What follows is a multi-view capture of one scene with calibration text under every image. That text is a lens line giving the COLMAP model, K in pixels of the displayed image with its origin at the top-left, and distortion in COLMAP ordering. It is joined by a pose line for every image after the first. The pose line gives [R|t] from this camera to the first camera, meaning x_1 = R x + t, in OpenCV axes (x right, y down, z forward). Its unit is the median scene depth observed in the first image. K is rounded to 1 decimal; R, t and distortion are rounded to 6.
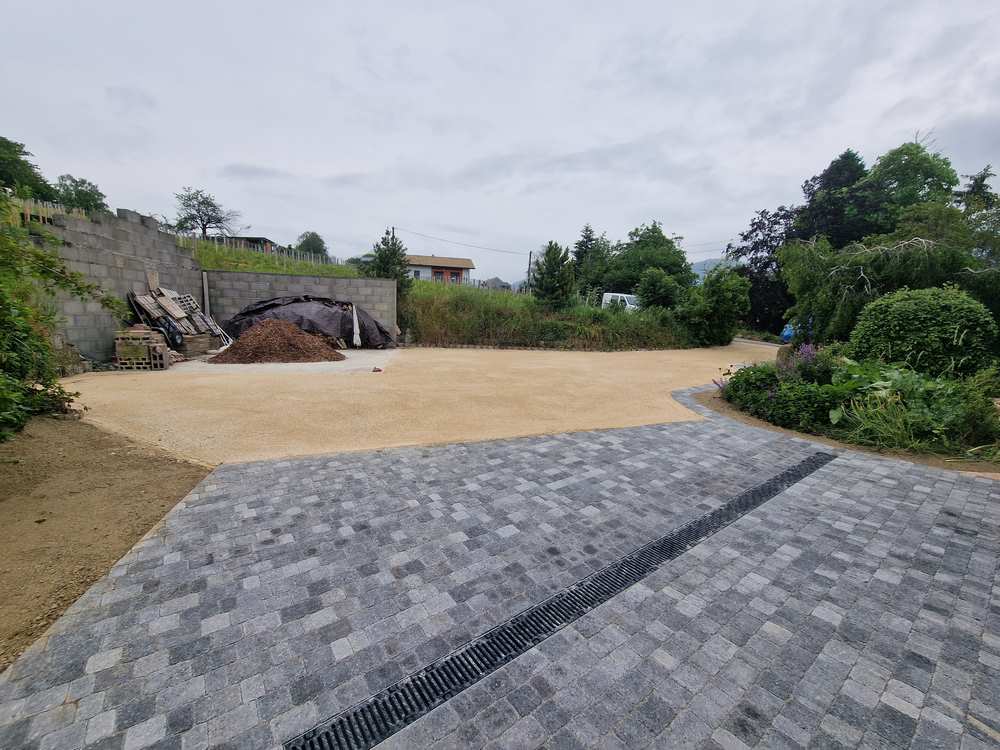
lens RADIAL K [[404.3, 0, 500.0], [0, 404.3, 375.0], [0, 0, 1]] dist [0.000224, -0.000049]
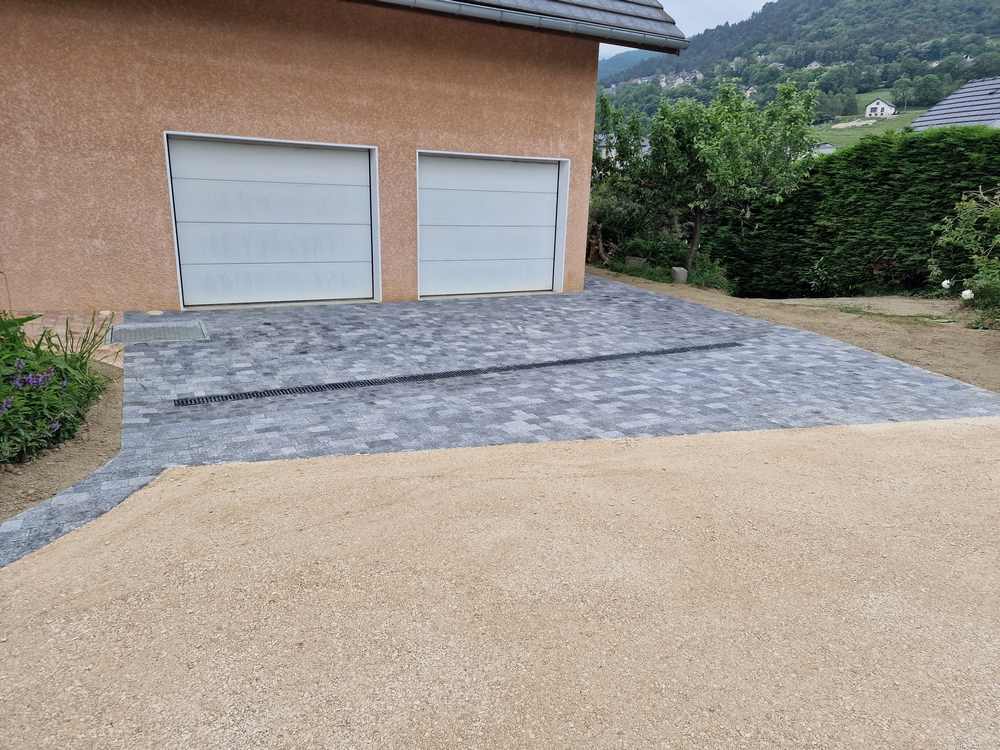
lens RADIAL K [[667.3, 0, 500.0], [0, 667.3, 375.0], [0, 0, 1]] dist [0.056706, -0.001735]
pose [[-0.984743, -0.103478, 0.139909, 0.209518], [-0.037337, 0.910906, 0.410922, -0.331903], [-0.169965, 0.399428, -0.900871, 2.103693]]
